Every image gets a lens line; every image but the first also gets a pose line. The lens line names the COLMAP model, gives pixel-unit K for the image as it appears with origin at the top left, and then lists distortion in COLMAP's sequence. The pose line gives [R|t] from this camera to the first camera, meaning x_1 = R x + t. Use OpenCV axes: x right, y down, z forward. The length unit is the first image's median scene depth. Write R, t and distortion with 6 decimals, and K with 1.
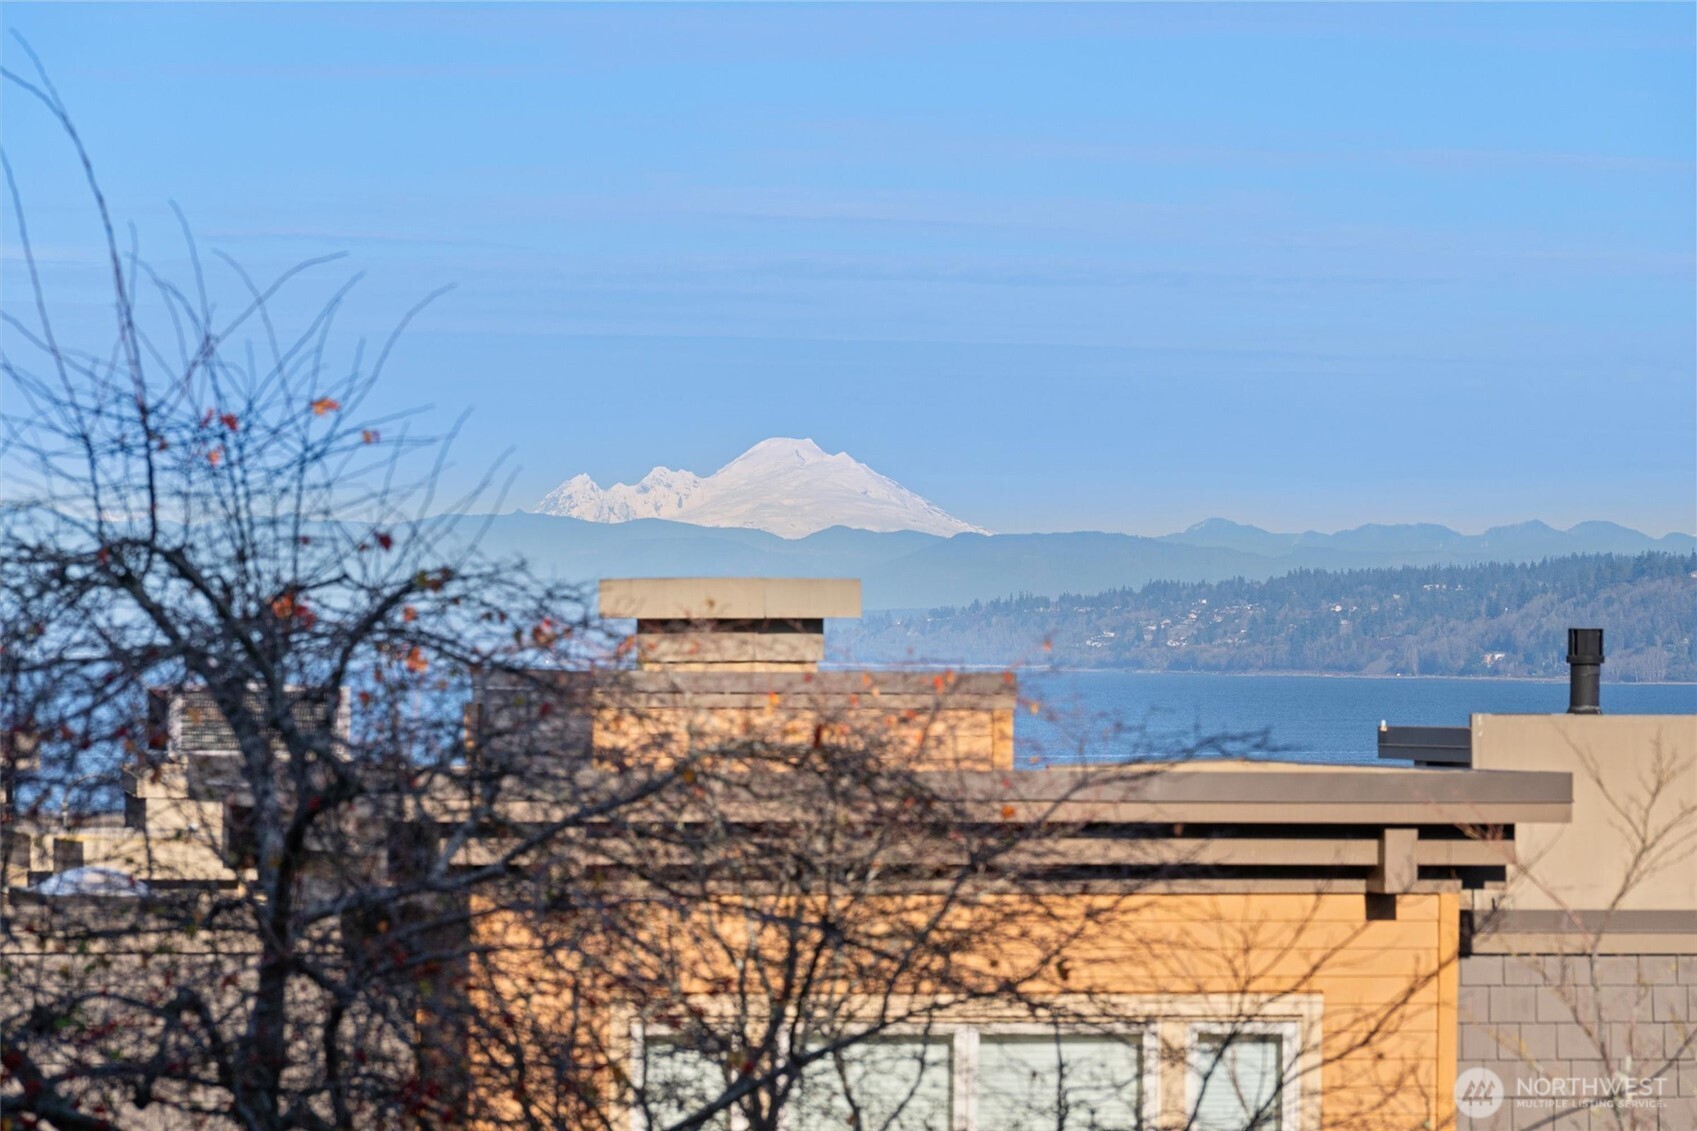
lens RADIAL K [[9217.9, 0, 848.5], [0, 9217.9, 565.5], [0, 0, 1]] dist [0.022342, 7.852675]
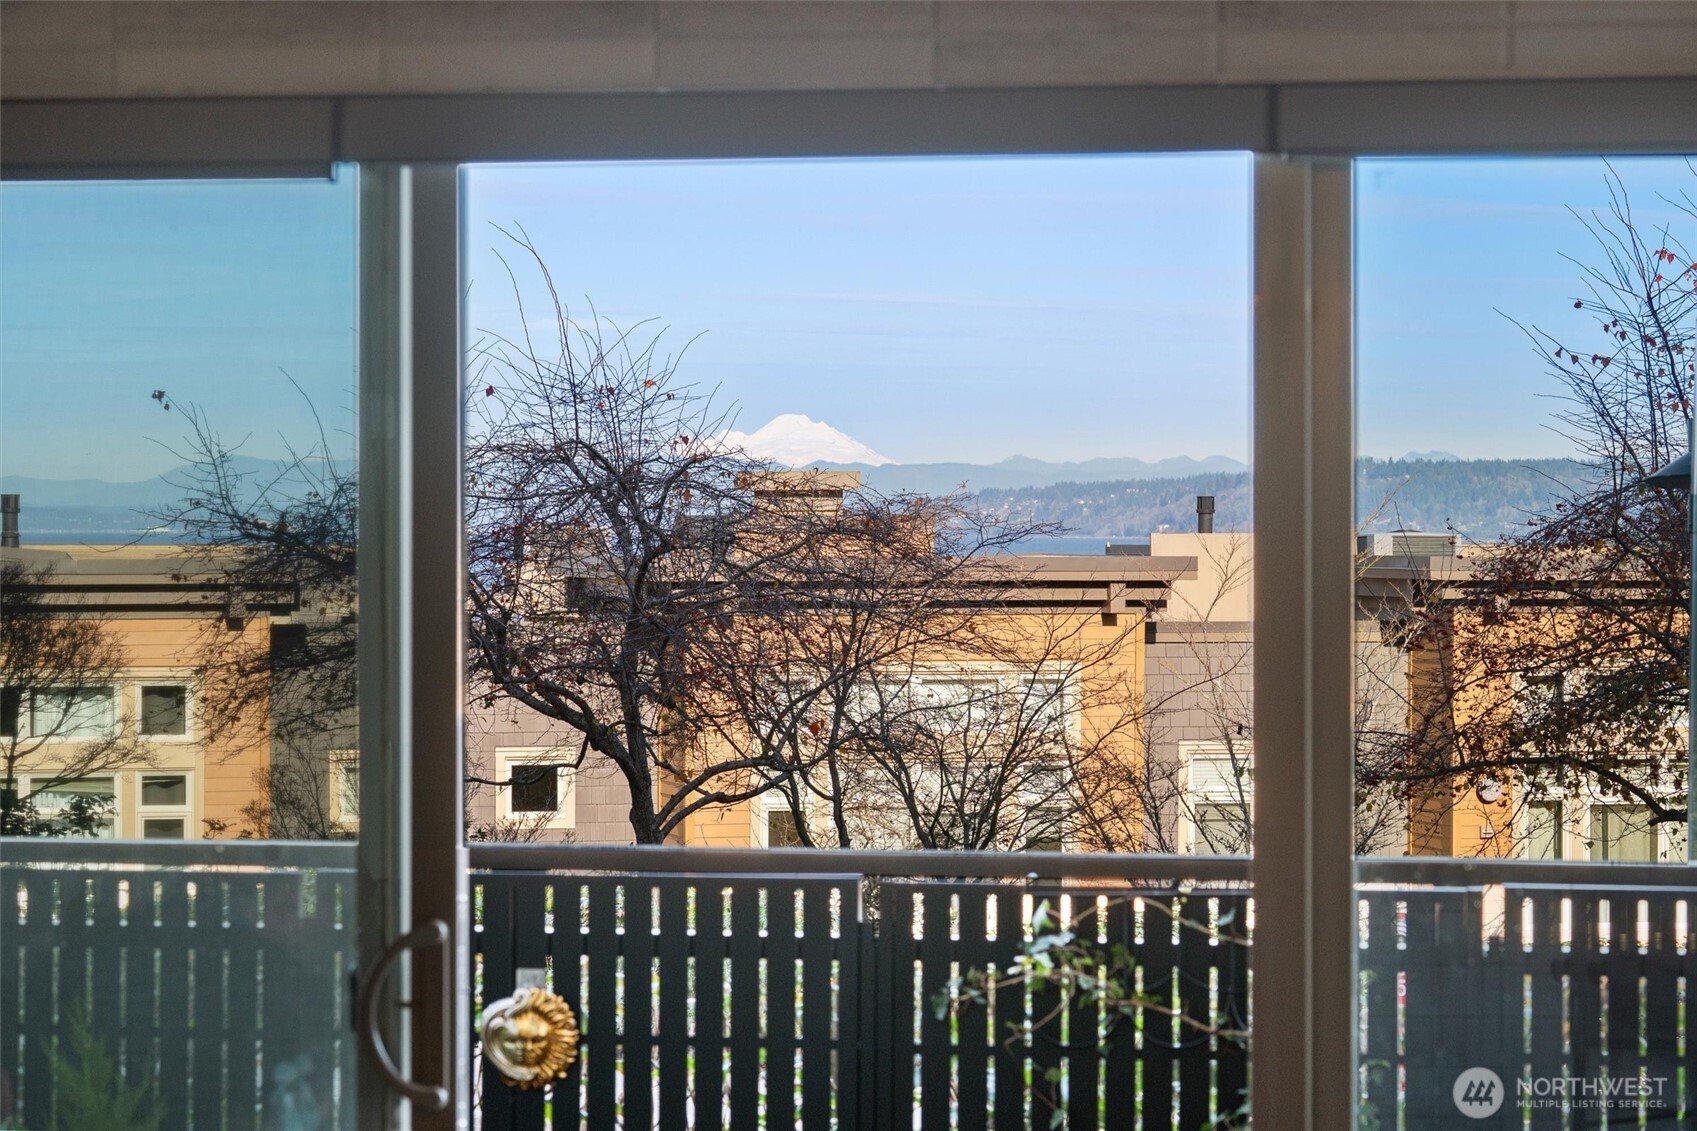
lens RADIAL K [[3347.4, 0, 848.5], [0, 3347.4, 565.5], [0, 0, 1]] dist [-0.006644, -0.211911]
pose [[0.999748, -0.004284, -0.022028, 0.010732], [0.005184, 0.999149, 0.040923, -0.005825], [0.021834, -0.041027, 0.998919, 0.164129]]
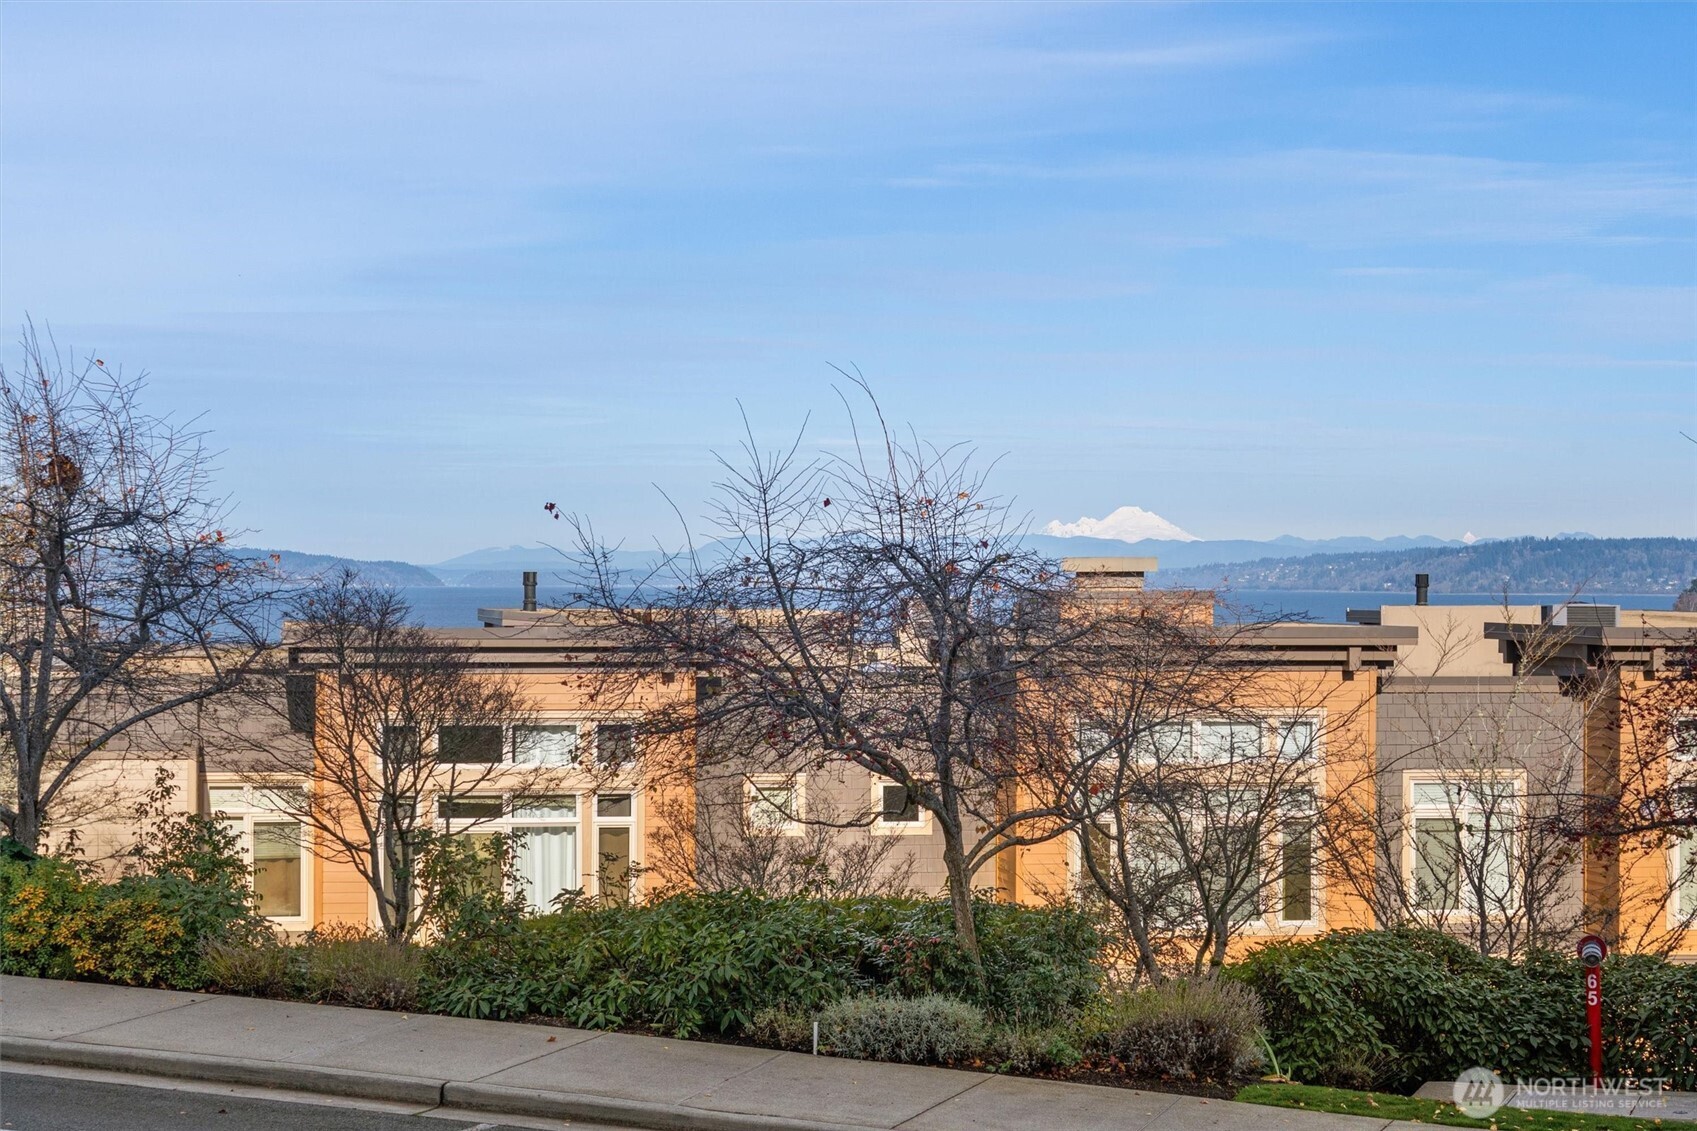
lens RADIAL K [[3347.4, 0, 848.5], [0, 3347.4, 565.5], [0, 0, 1]] dist [-0.006644, -0.211911]
pose [[0.995830, -0.004391, -0.091124, 0.000389], [0.004736, 0.999982, 0.003572, -0.000072], [0.091107, -0.003988, 0.995833, -0.005768]]
